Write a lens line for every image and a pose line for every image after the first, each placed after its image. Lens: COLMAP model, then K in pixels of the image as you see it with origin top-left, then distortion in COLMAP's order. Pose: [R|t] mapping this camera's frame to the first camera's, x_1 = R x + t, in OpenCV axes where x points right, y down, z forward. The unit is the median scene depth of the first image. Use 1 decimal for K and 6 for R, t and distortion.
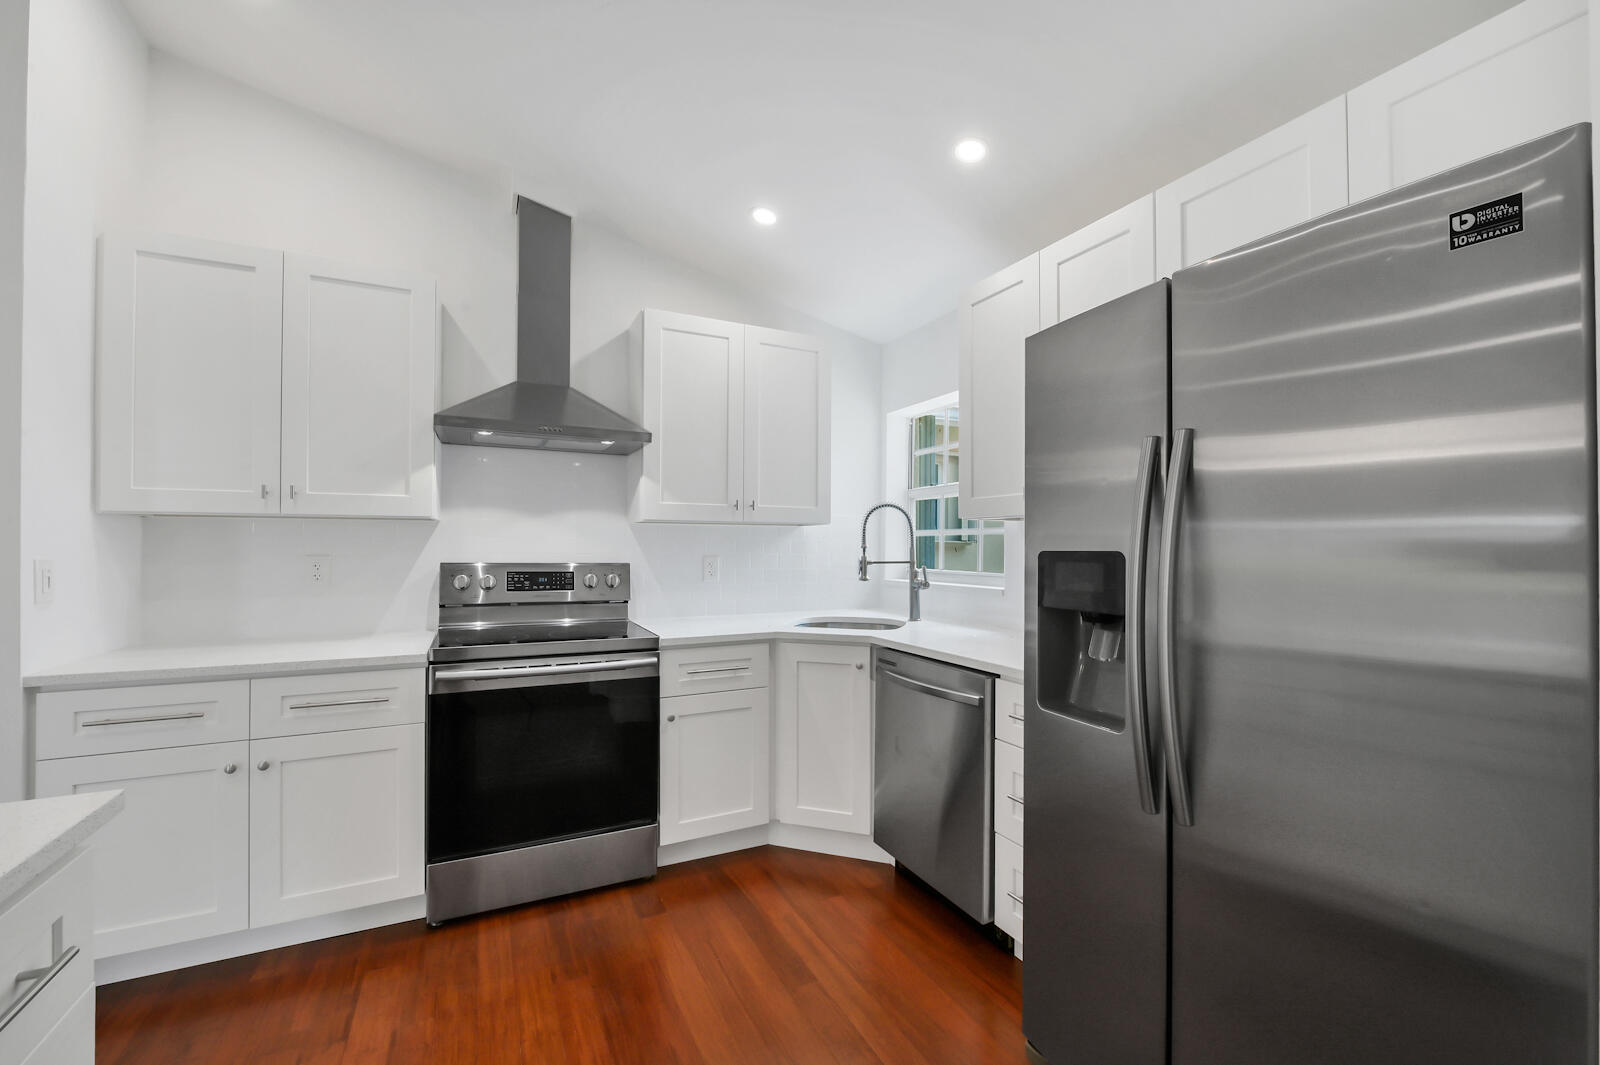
lens RADIAL K [[640.4, 0, 823.9], [0, 640.4, 542.6], [0, 0, 1]] dist [-0.013316, -0.000037]
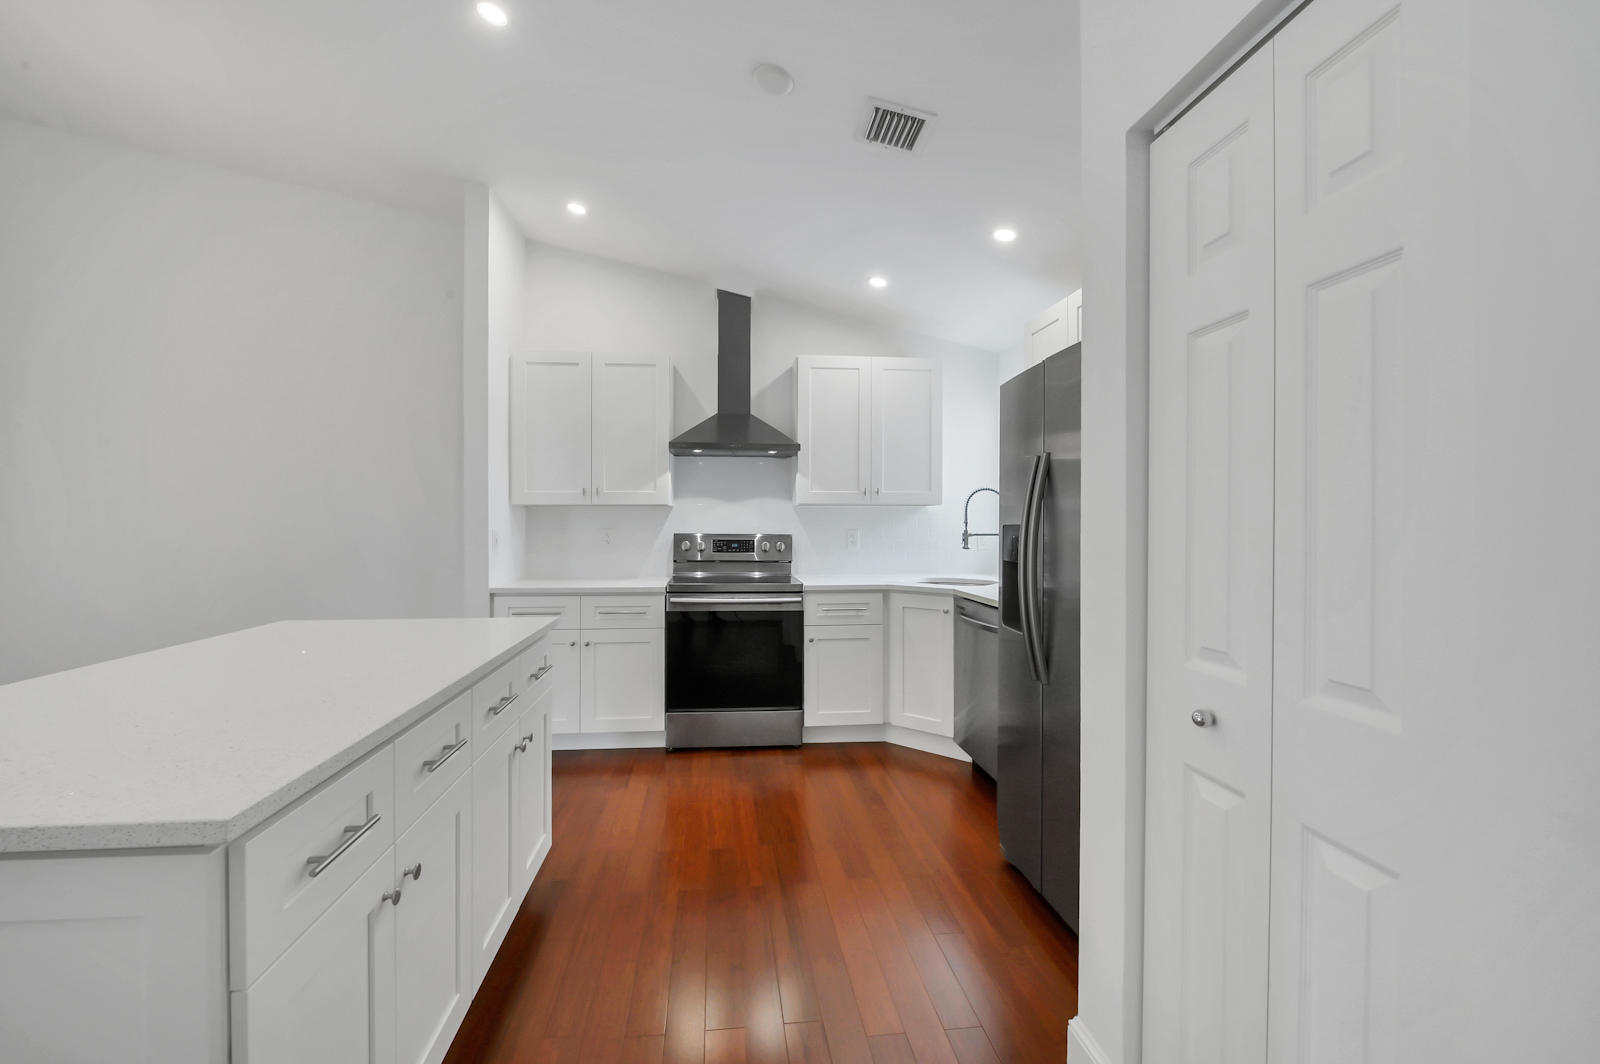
lens RADIAL K [[653.8, 0, 804.2], [0, 653.8, 521.0], [0, 0, 1]] dist [-0.011366, 0.000077]
pose [[0.935018, -0.003247, -0.354586, 0.264559], [0.004813, 0.999982, 0.003536, -0.002737], [0.354568, -0.005013, 0.935017, -0.384802]]
